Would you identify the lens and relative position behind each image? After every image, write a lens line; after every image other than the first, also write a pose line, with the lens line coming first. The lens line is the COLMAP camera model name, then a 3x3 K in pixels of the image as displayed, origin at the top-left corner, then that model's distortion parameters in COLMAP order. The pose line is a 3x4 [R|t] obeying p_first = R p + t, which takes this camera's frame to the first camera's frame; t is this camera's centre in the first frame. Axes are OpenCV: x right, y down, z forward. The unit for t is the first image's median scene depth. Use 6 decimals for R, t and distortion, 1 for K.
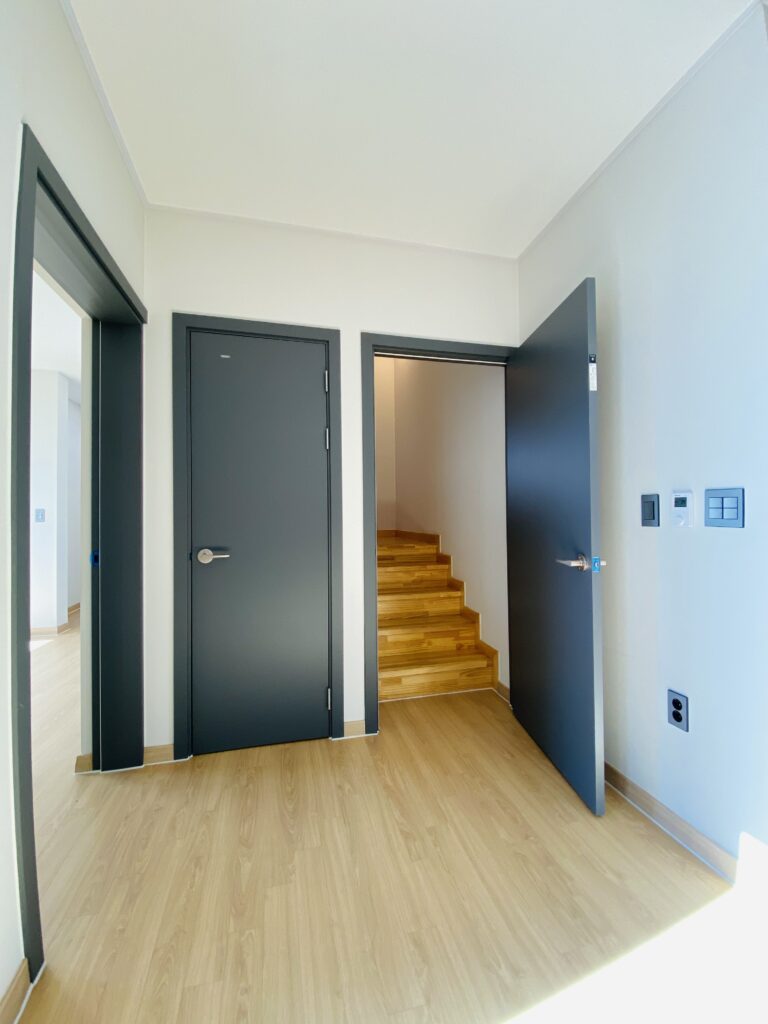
lens RADIAL K [[407.7, 0, 387.7], [0, 407.7, 513.6], [0, 0, 1]] dist [0.019296, -0.020644]
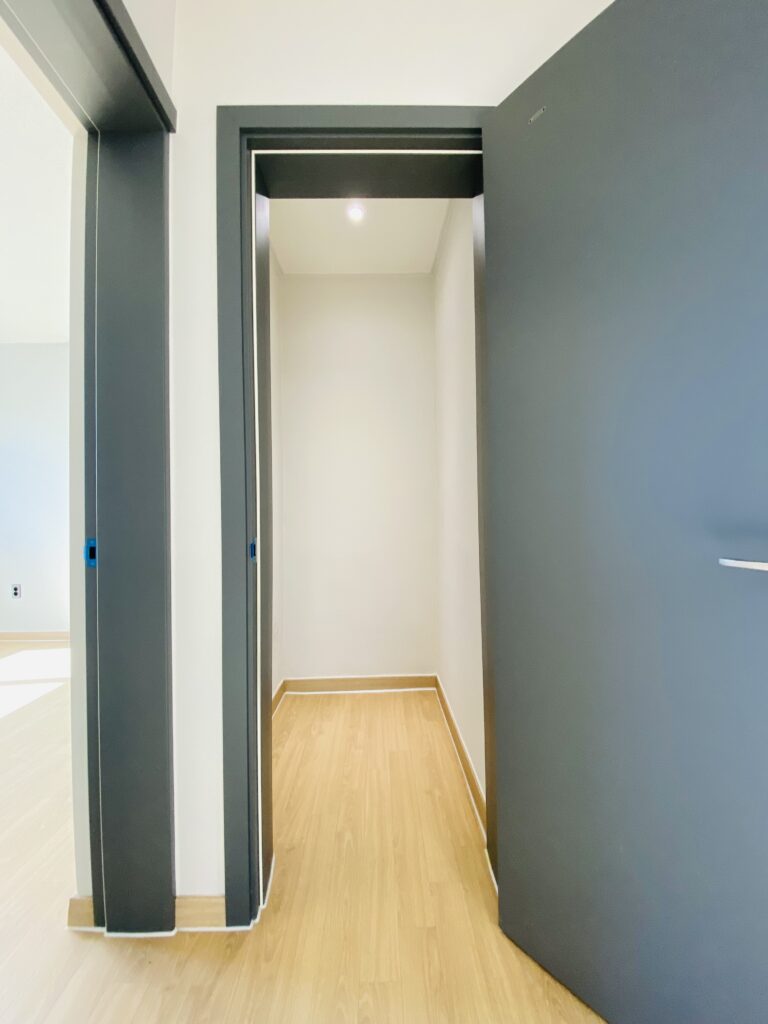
lens RADIAL K [[407.7, 0, 387.7], [0, 407.7, 513.6], [0, 0, 1]] dist [0.019296, -0.020644]
pose [[0.976674, -0.006353, -0.214636, -0.198108], [0.008945, 0.999898, 0.011109, 0.054352], [0.214543, -0.012770, 0.976631, 0.537063]]
